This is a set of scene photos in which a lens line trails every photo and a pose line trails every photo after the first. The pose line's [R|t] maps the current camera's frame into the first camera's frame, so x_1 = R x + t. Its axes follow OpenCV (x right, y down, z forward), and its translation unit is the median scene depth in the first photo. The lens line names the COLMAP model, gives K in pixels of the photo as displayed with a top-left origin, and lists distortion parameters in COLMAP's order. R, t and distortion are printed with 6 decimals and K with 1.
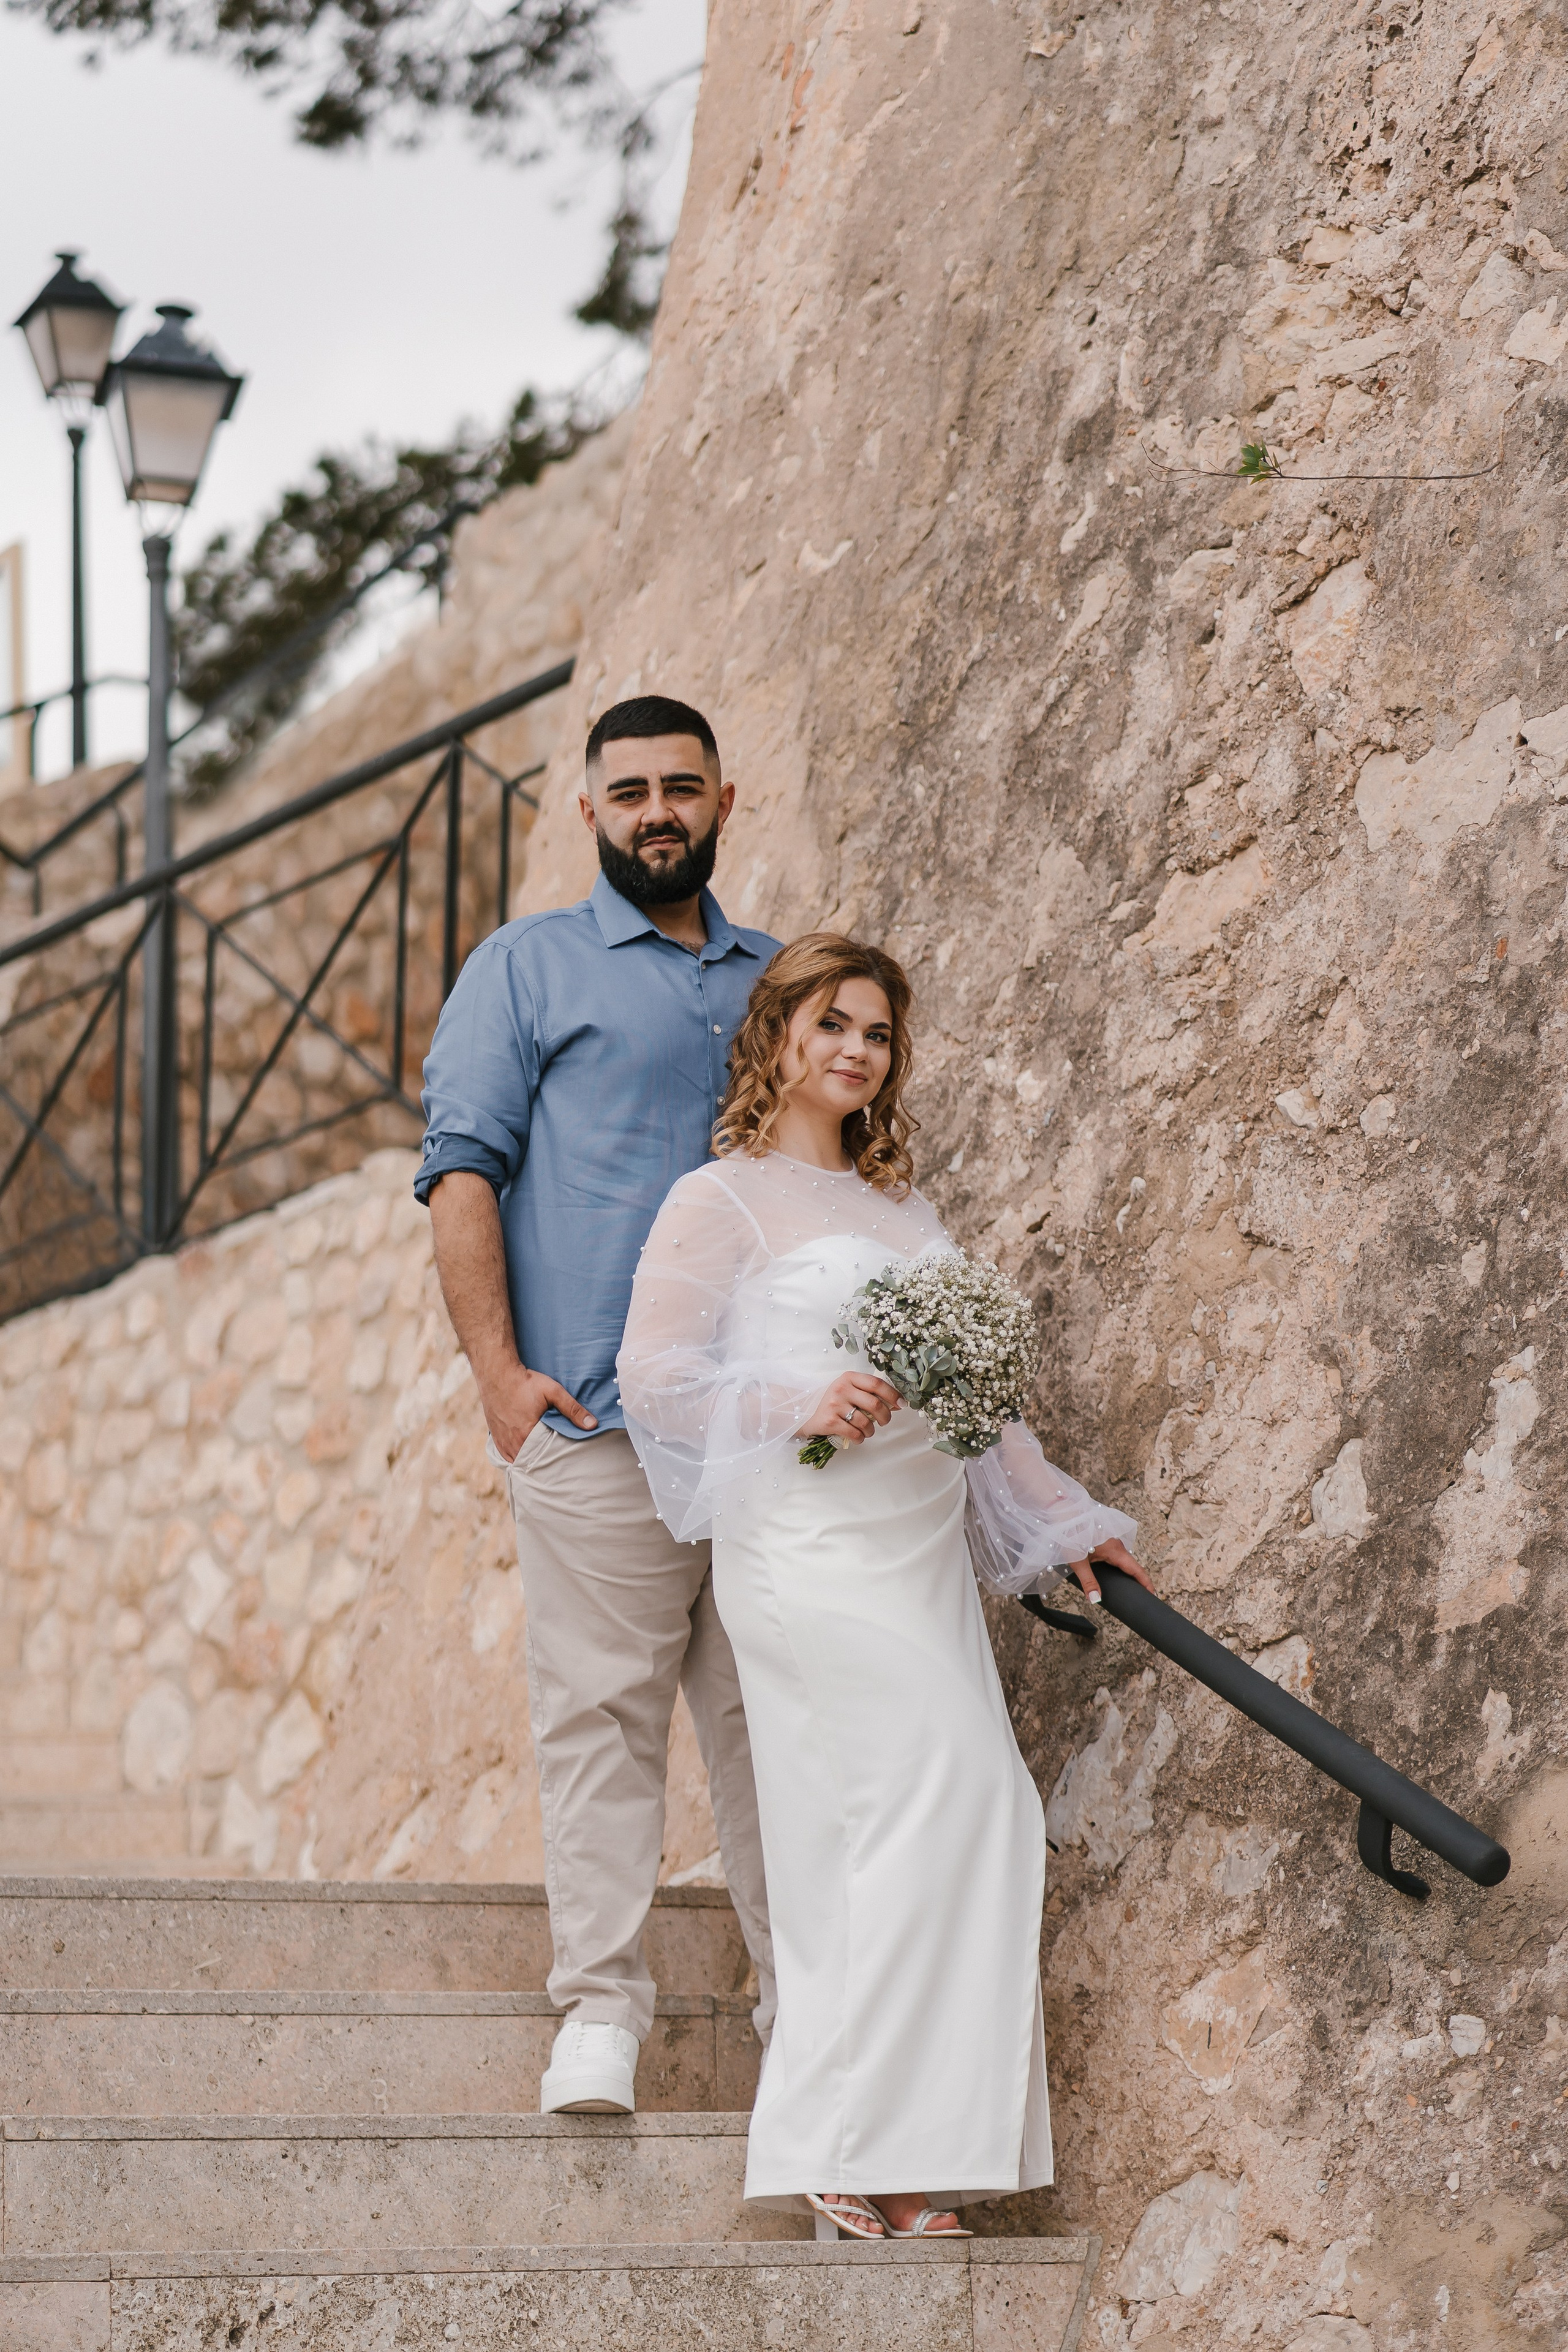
lens RADIAL K [[5365.9, 0, 780.5], [0, 5365.9, 1116.0], [0, 0, 1]] dist [0.062750, -0.248750]
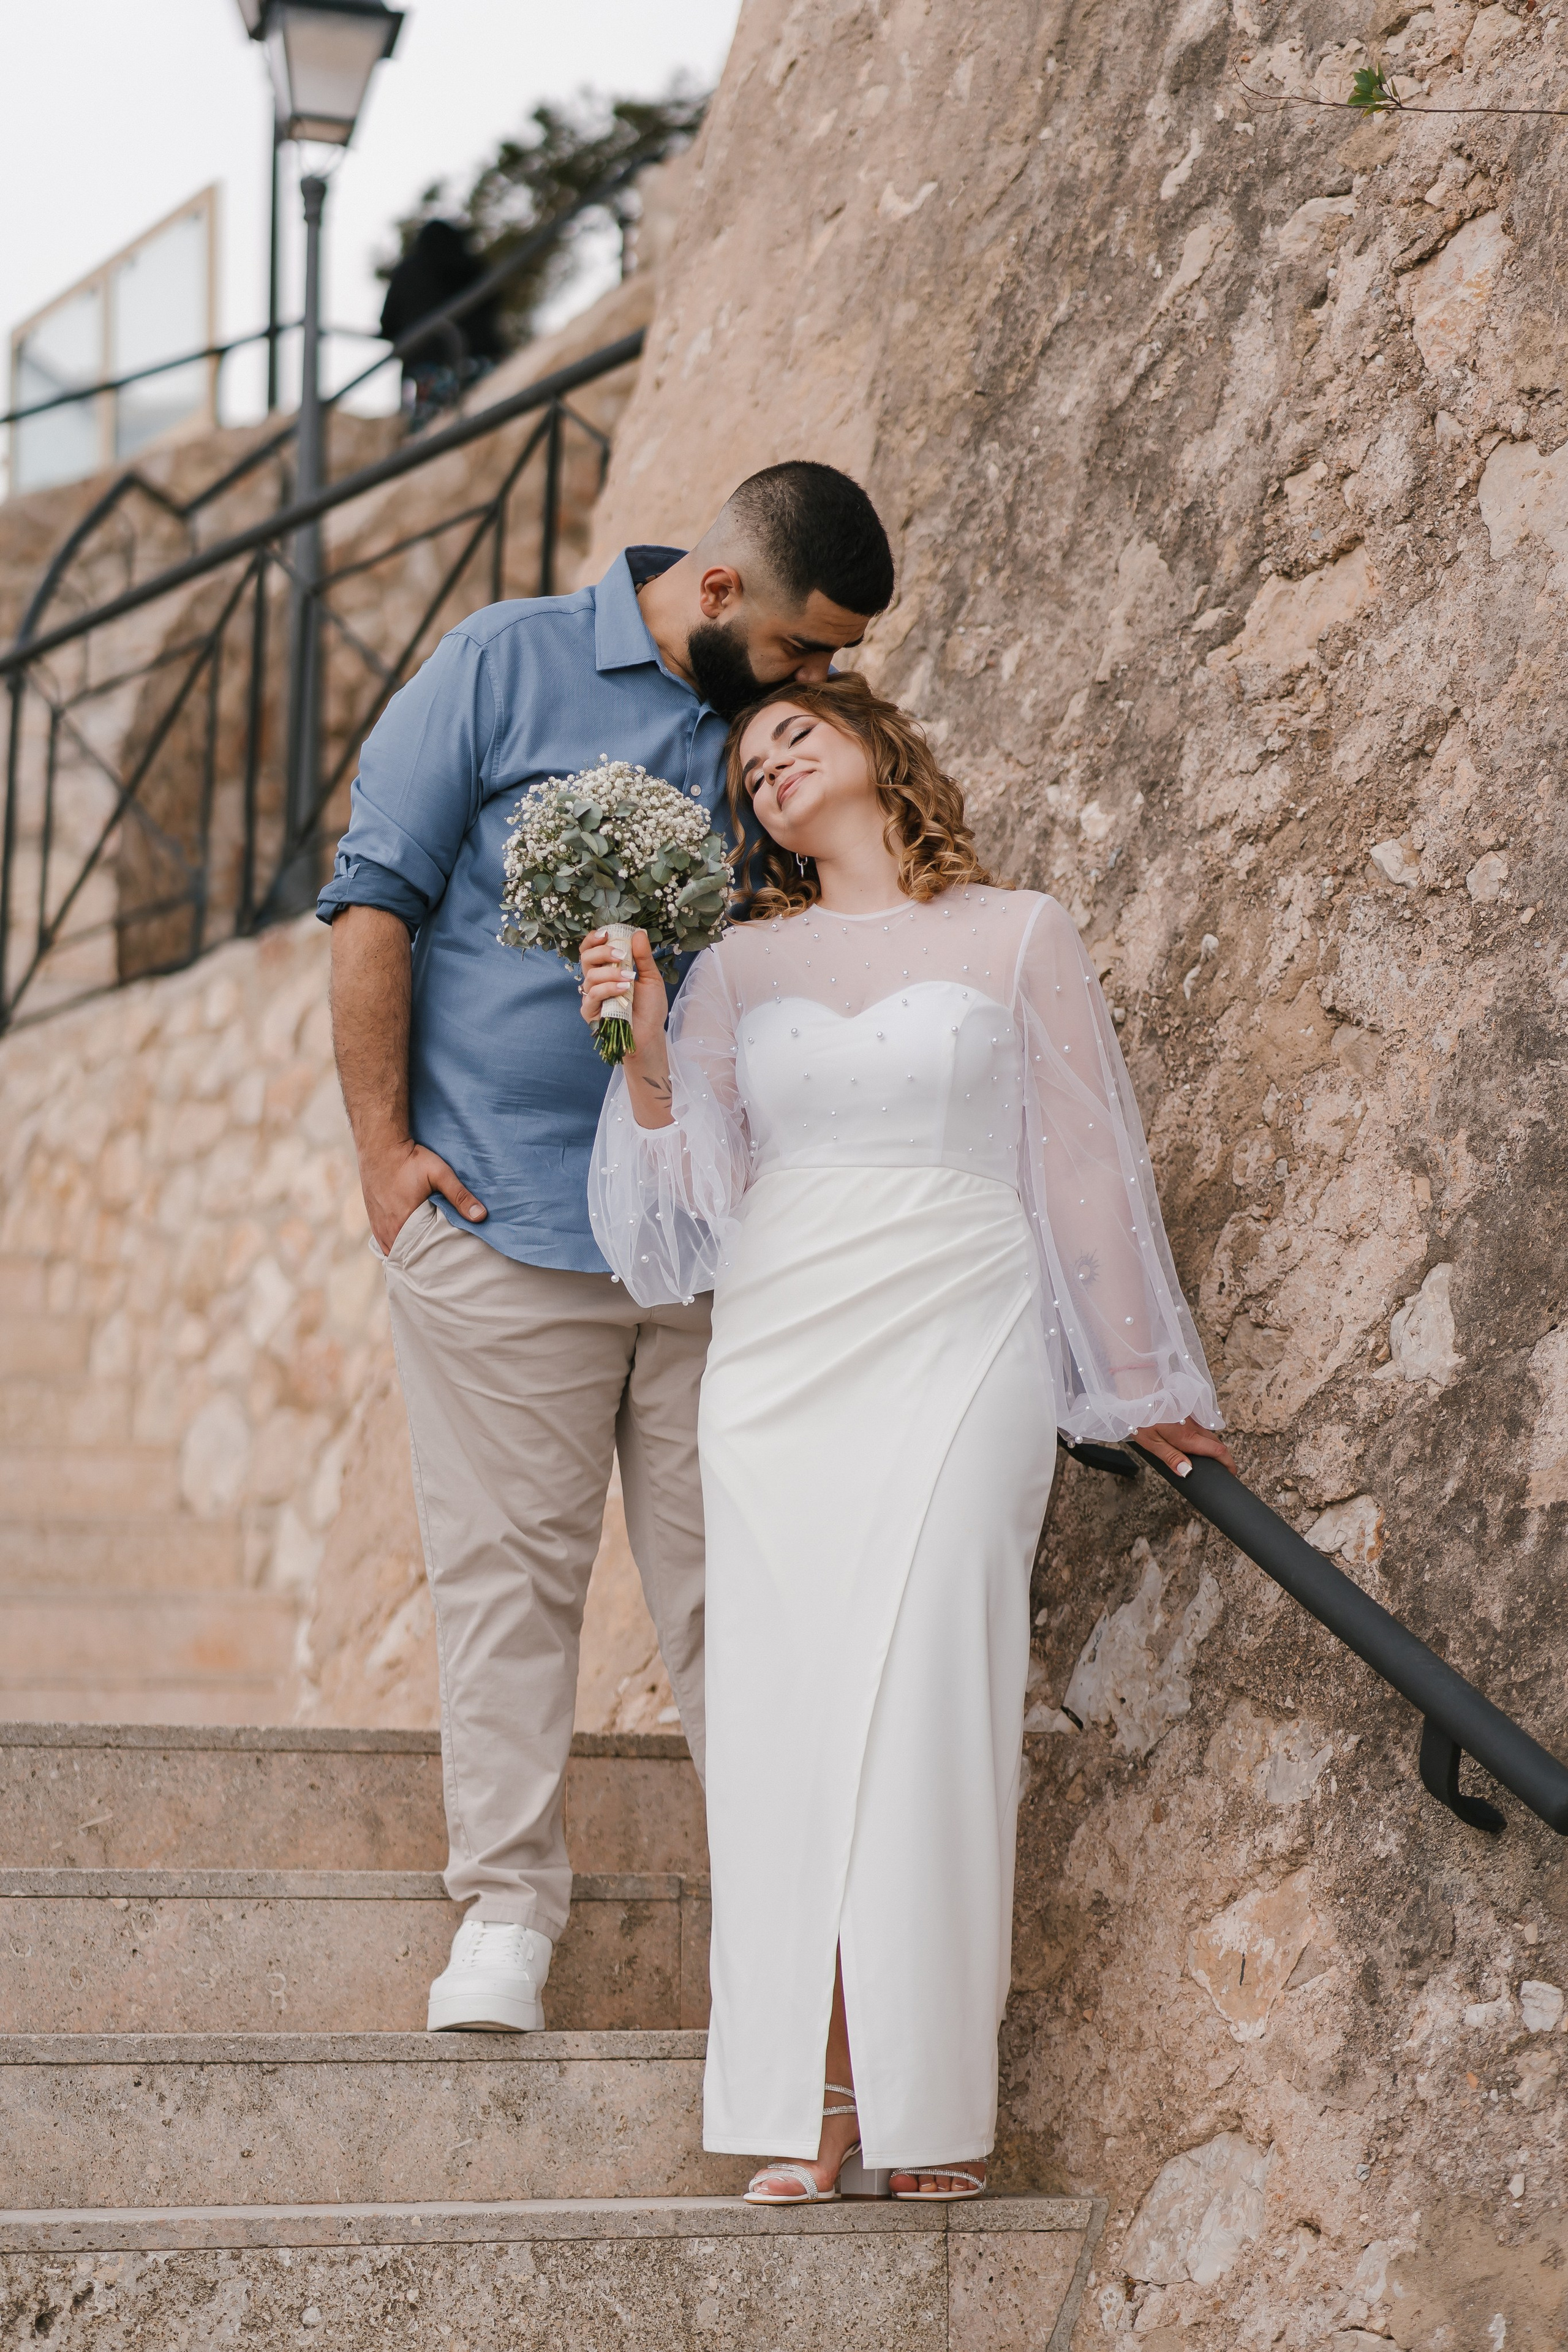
lens RADIAL K [[5365.9, 0, 780.5], [0, 5365.9, 1116.0], [0, 0, 1]] dist [0.062750, -0.248750]
pose [[0.999066, 0.027644, -0.033209, 0.028877], [-0.025516, 0.997693, 0.062904, -0.012468], [0.034871, -0.061998, 0.997467, 0.150299]]
